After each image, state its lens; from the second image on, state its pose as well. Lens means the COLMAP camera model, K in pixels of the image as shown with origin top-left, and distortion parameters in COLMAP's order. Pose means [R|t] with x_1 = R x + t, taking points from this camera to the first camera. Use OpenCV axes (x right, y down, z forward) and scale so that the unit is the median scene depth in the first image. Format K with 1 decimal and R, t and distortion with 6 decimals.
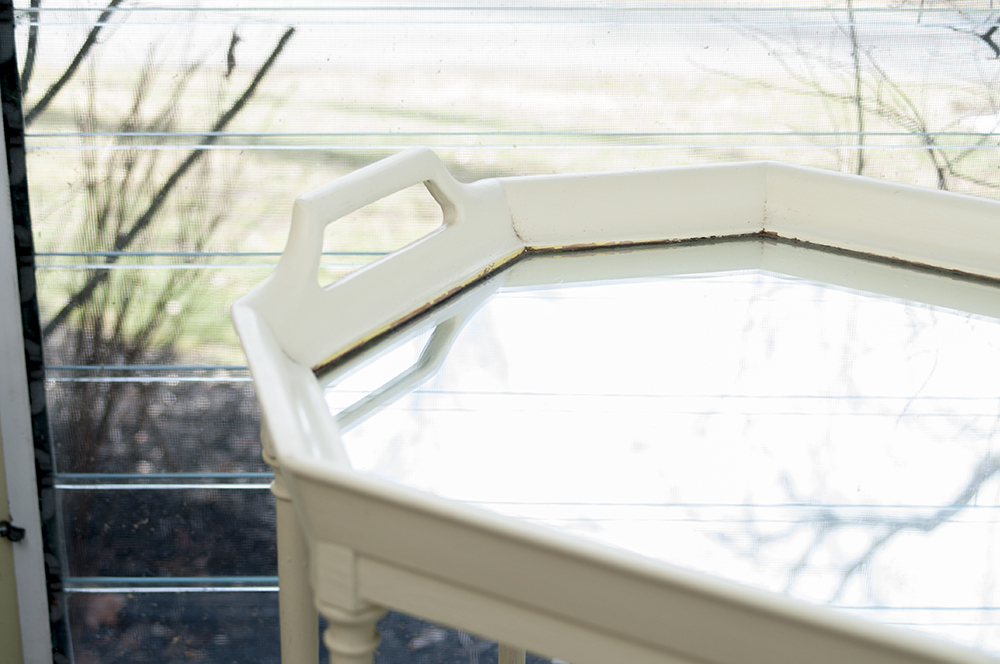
lens RADIAL K [[2007.7, 0, 500.0], [0, 2007.7, 332.0], [0, 0, 1]] dist [-0.044308, -0.000681]
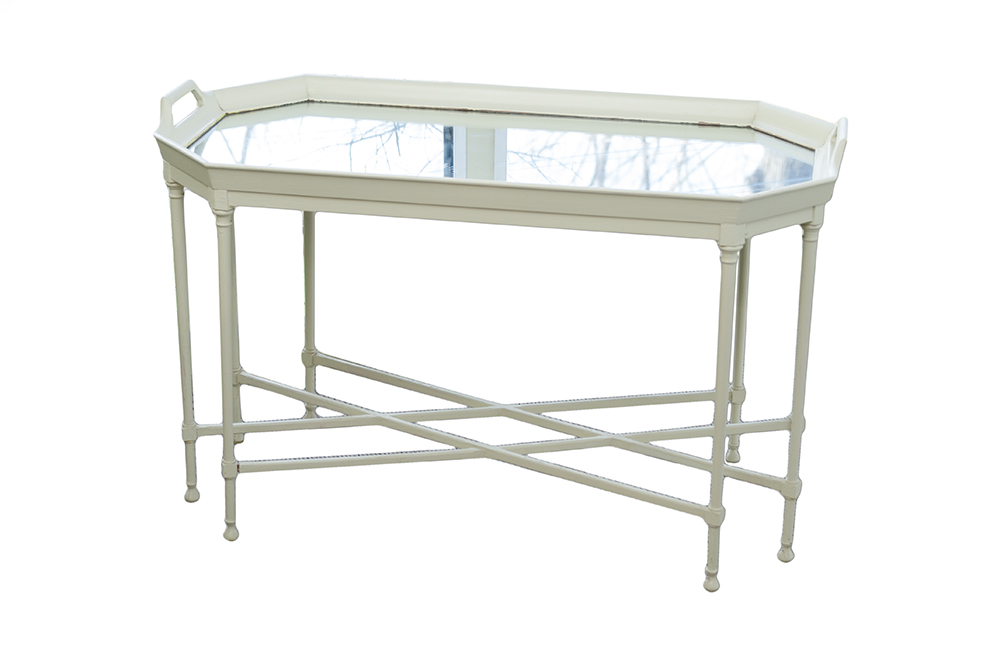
lens RADIAL K [[1921.6, 0, 500.0], [0, 1921.6, 332.0], [0, 0, 1]] dist [-0.052774, -0.063918]
pose [[0.940321, -0.136276, 0.311810, -0.480359], [0.133777, 0.990572, 0.029497, 0.221055], [-0.312890, 0.013976, 0.949687, -1.545821]]
